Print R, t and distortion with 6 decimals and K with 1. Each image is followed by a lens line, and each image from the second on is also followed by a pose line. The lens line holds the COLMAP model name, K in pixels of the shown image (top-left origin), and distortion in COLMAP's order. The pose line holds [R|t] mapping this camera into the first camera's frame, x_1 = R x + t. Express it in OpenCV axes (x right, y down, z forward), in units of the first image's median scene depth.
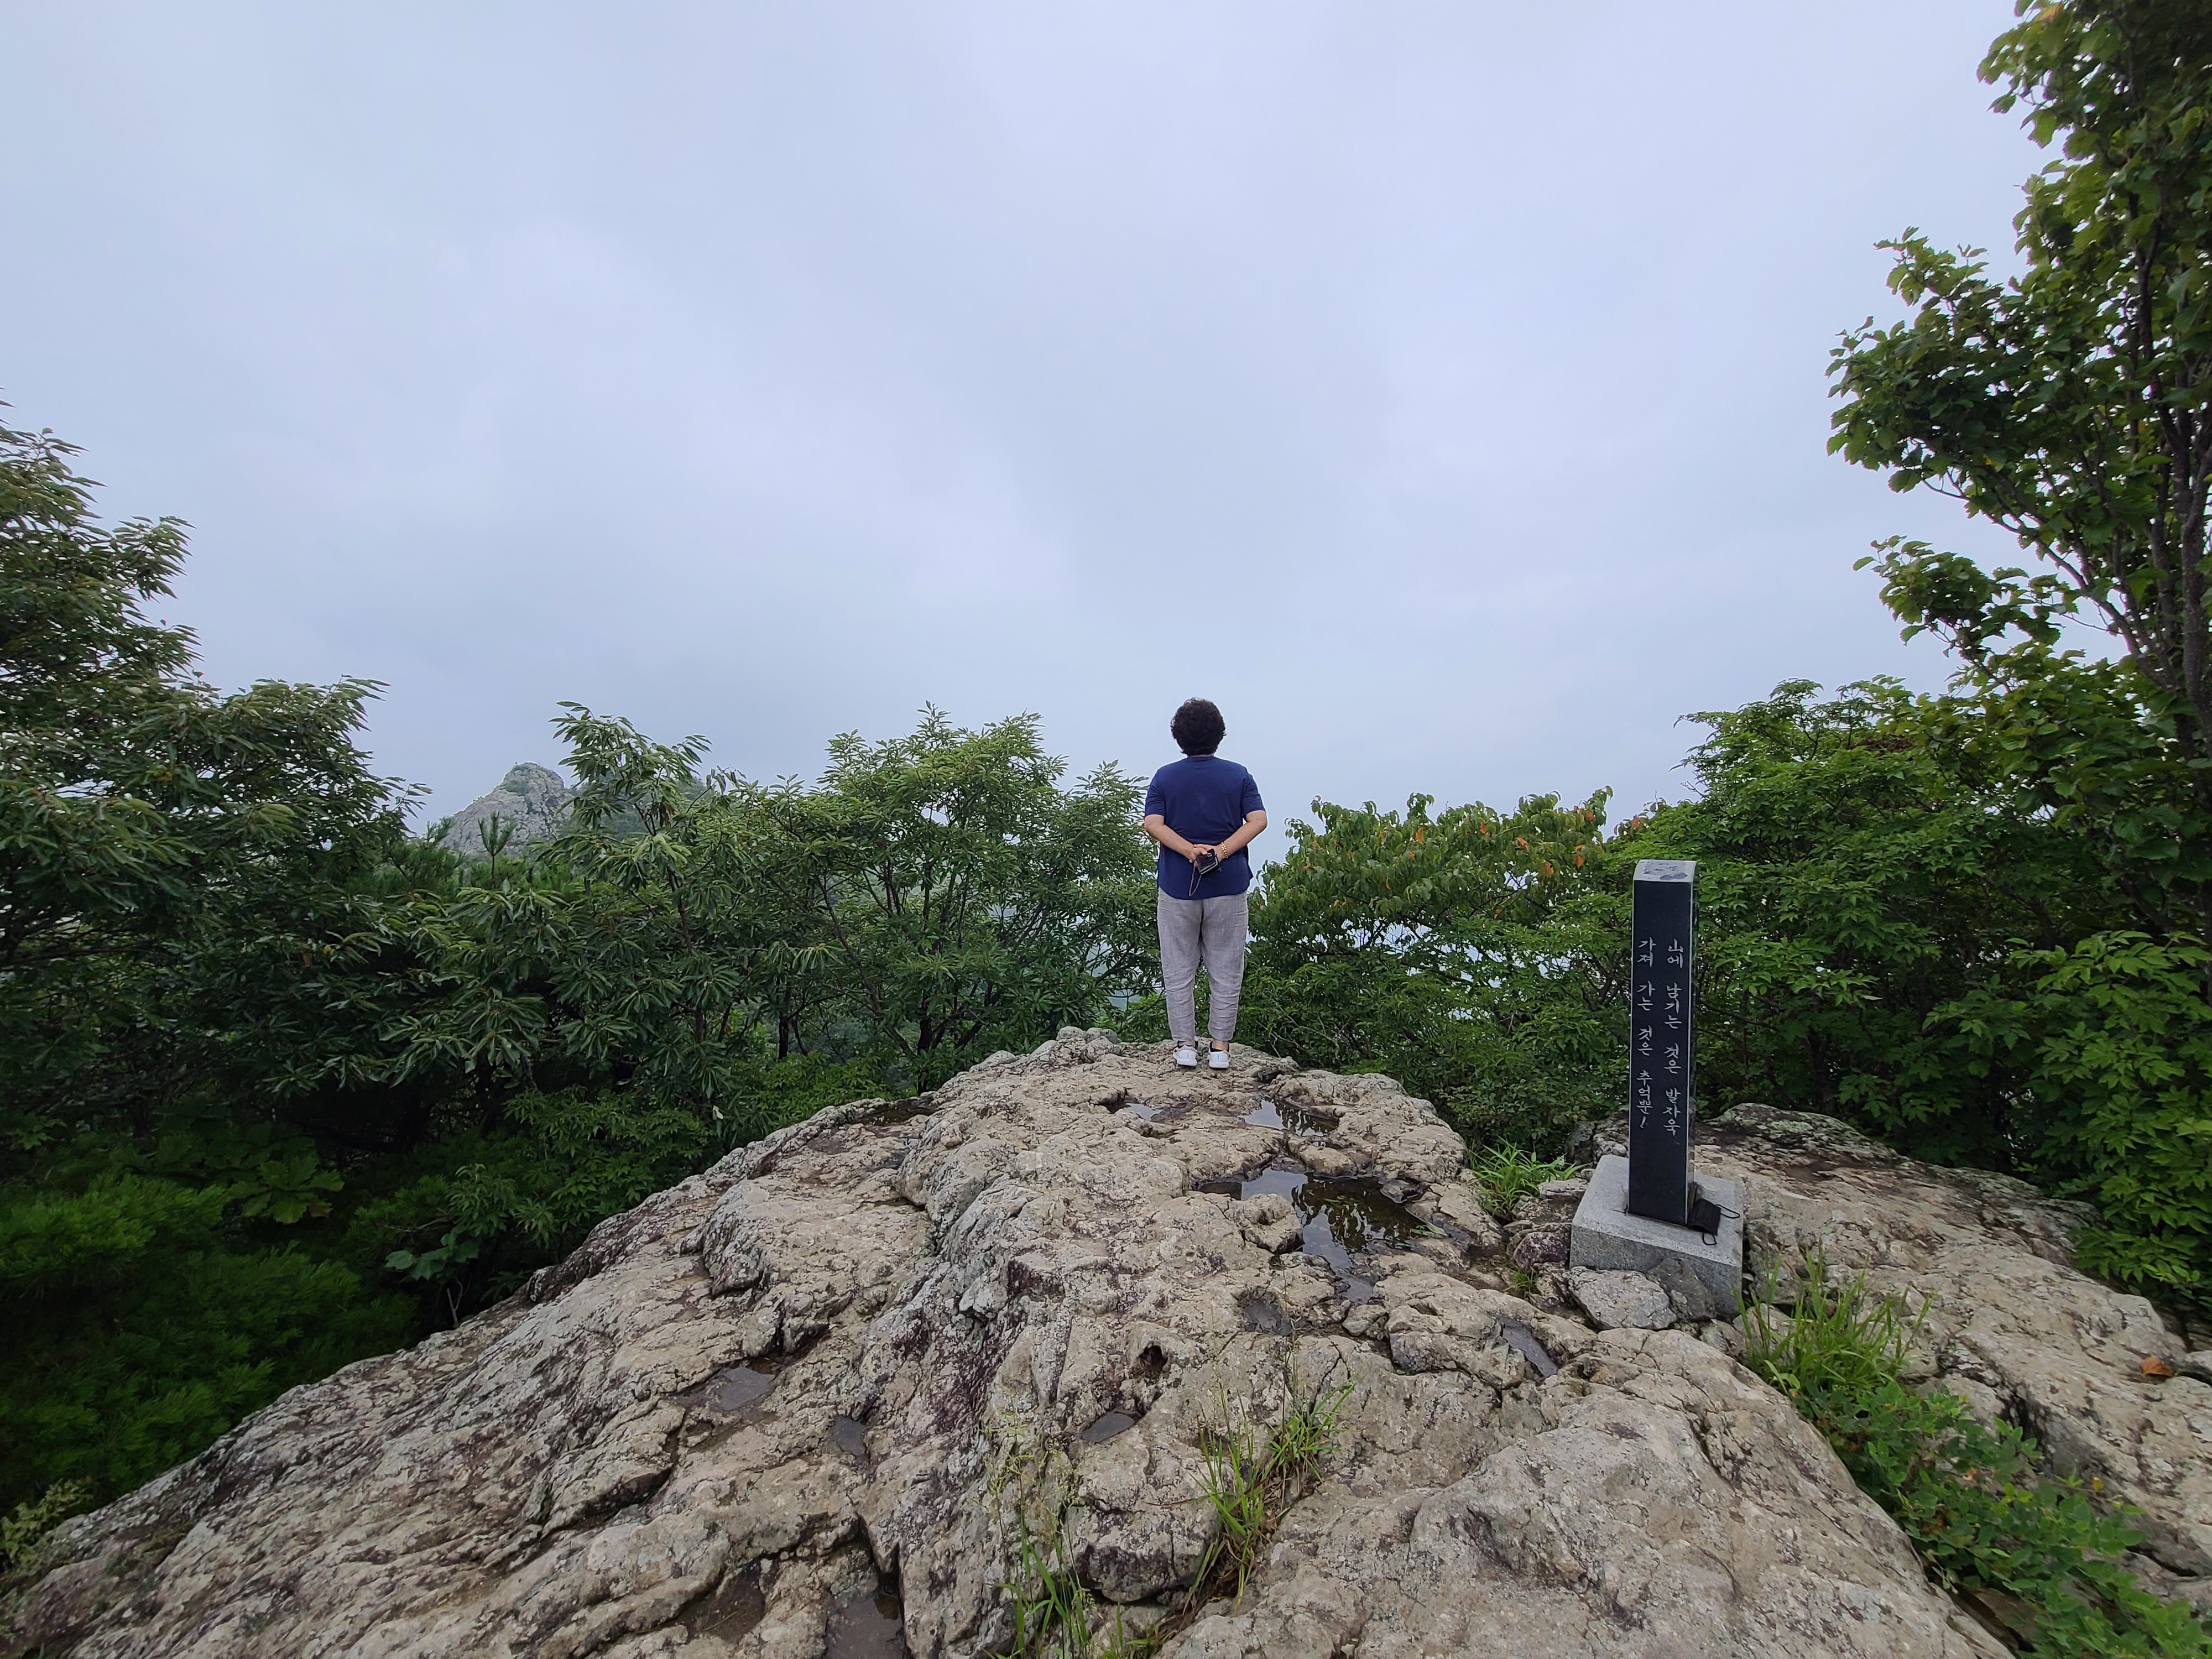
lens RADIAL K [[893.9, 0, 1106.8], [0, 893.9, 869.9], [0, 0, 1]] dist [-0.000886, -0.000599]
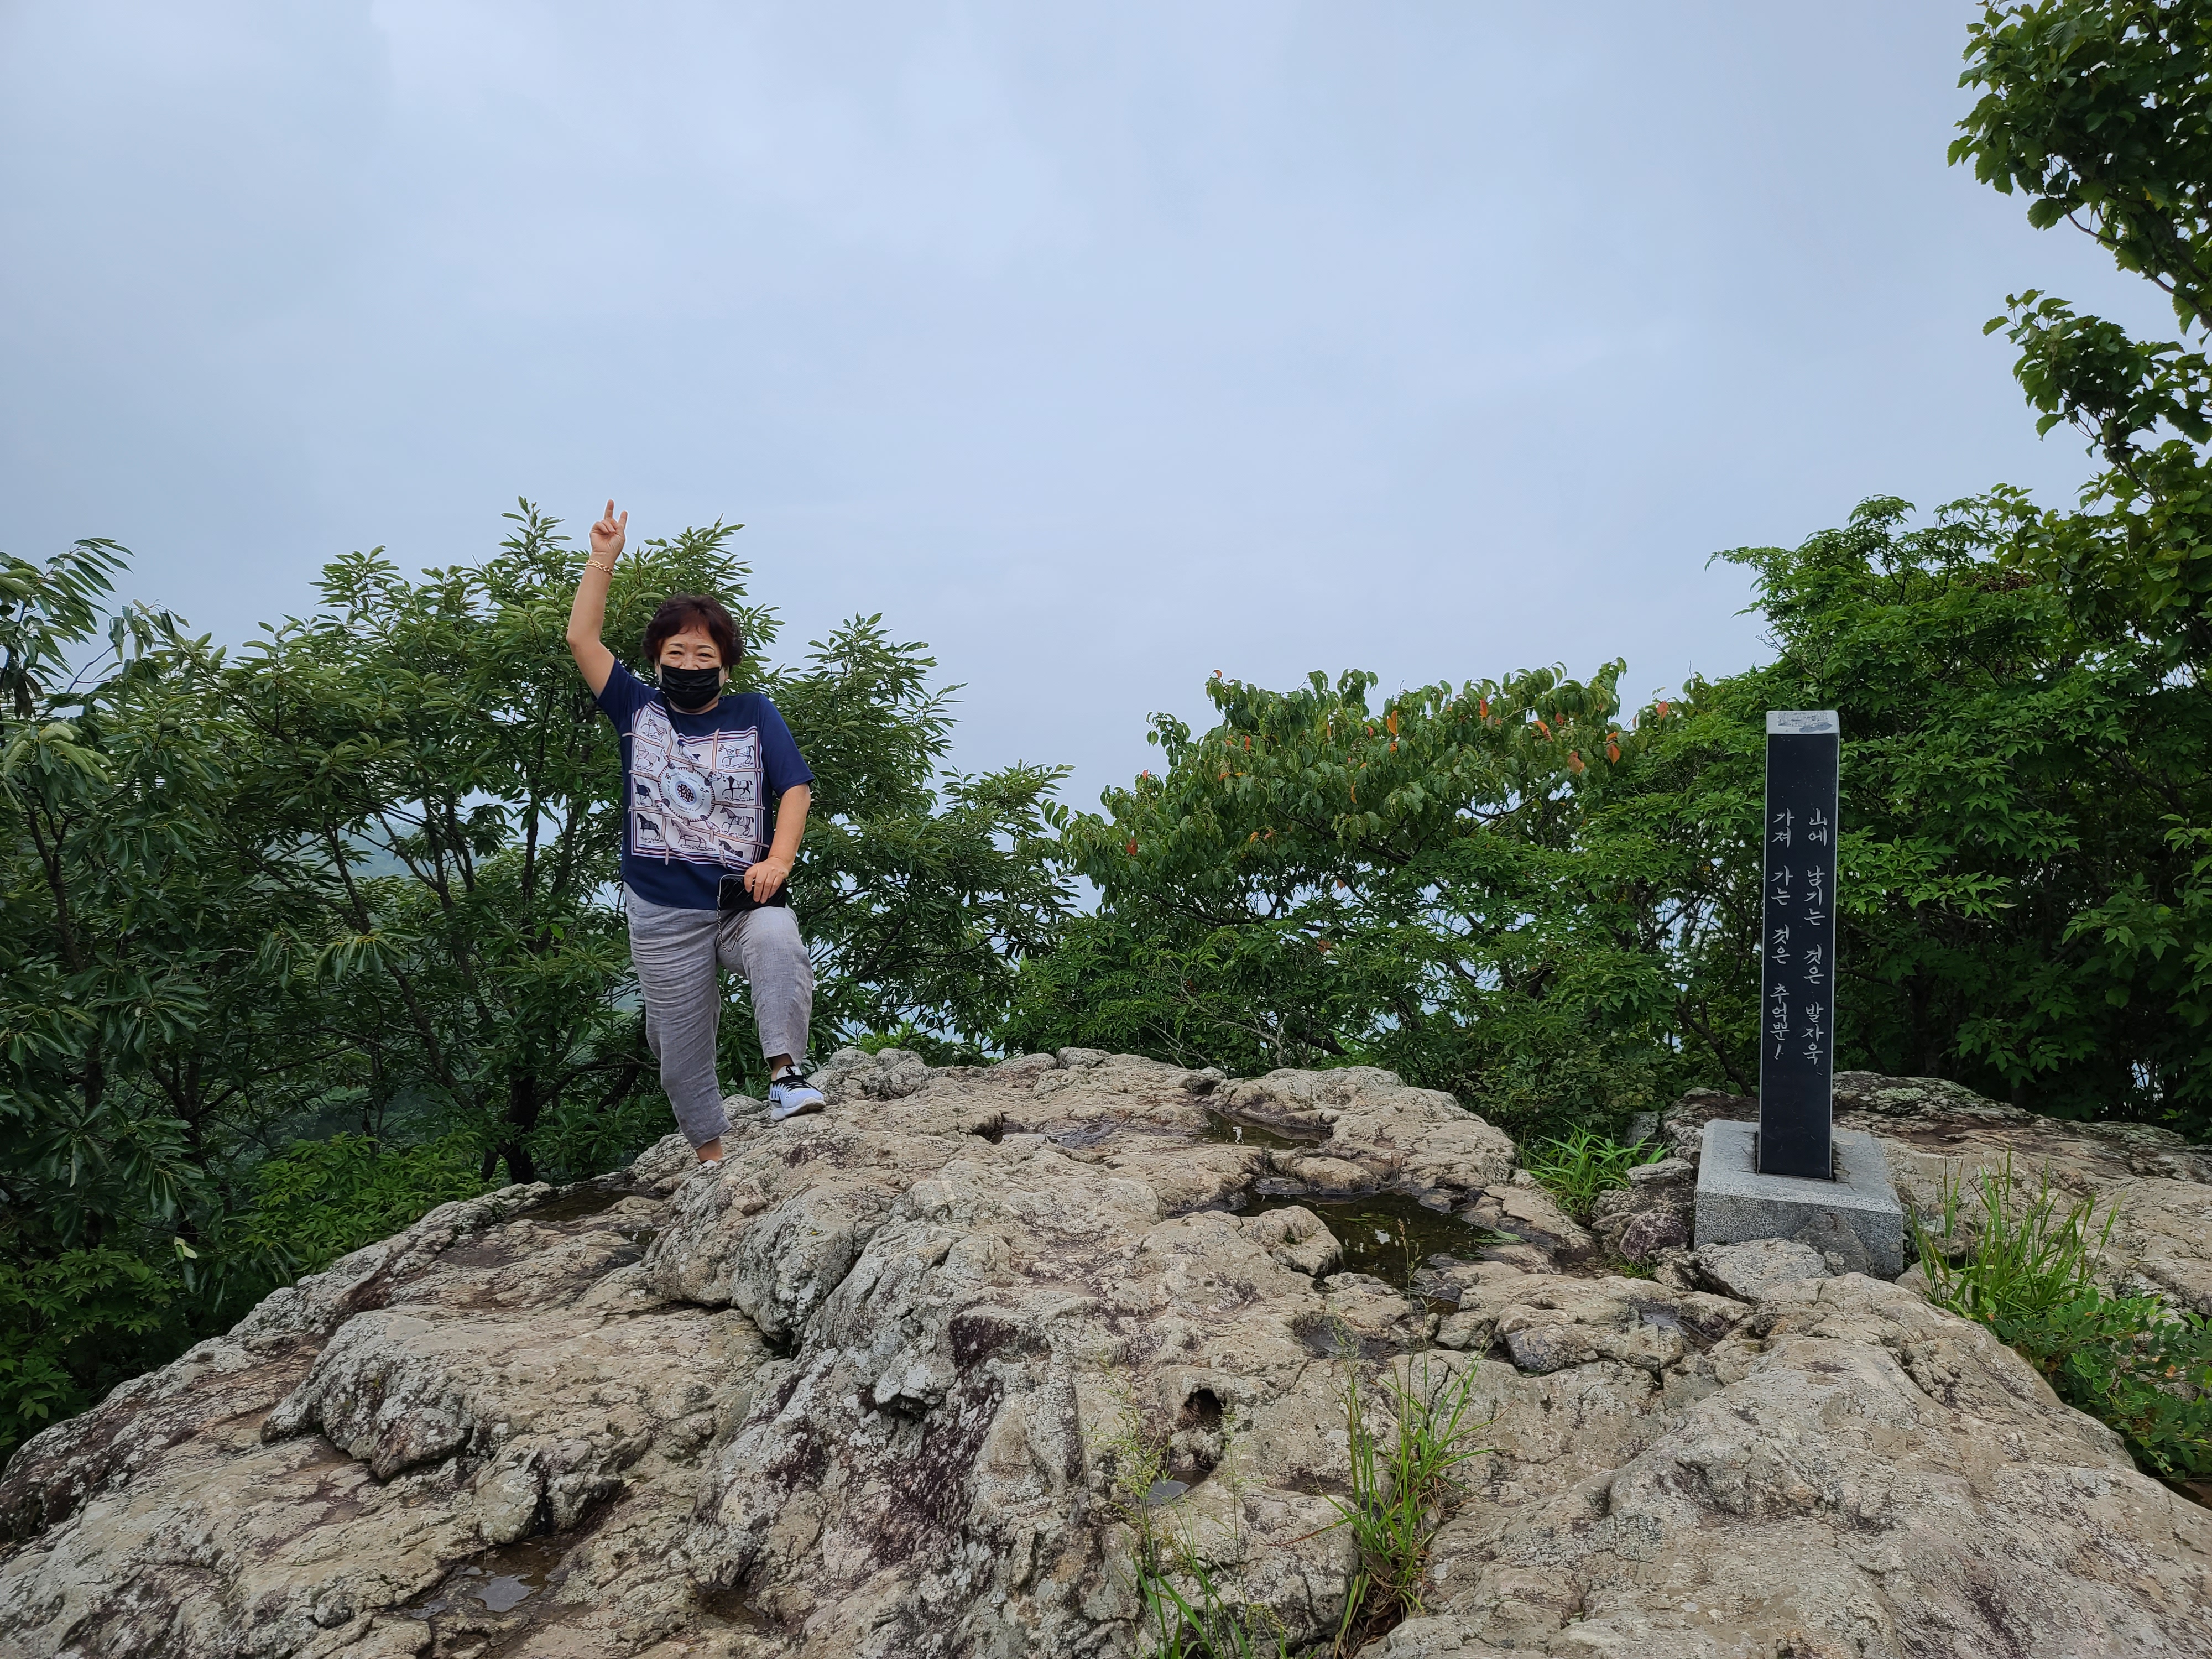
lens RADIAL K [[1602.8, 0, 1105.8], [0, 1602.8, 935.7], [0, 0, 1]] dist [0.073505, -0.048488]
pose [[0.965379, -0.037980, 0.258070, -0.254077], [0.025118, 0.998281, 0.052956, 0.076609], [-0.259638, -0.044640, 0.964674, -0.152480]]
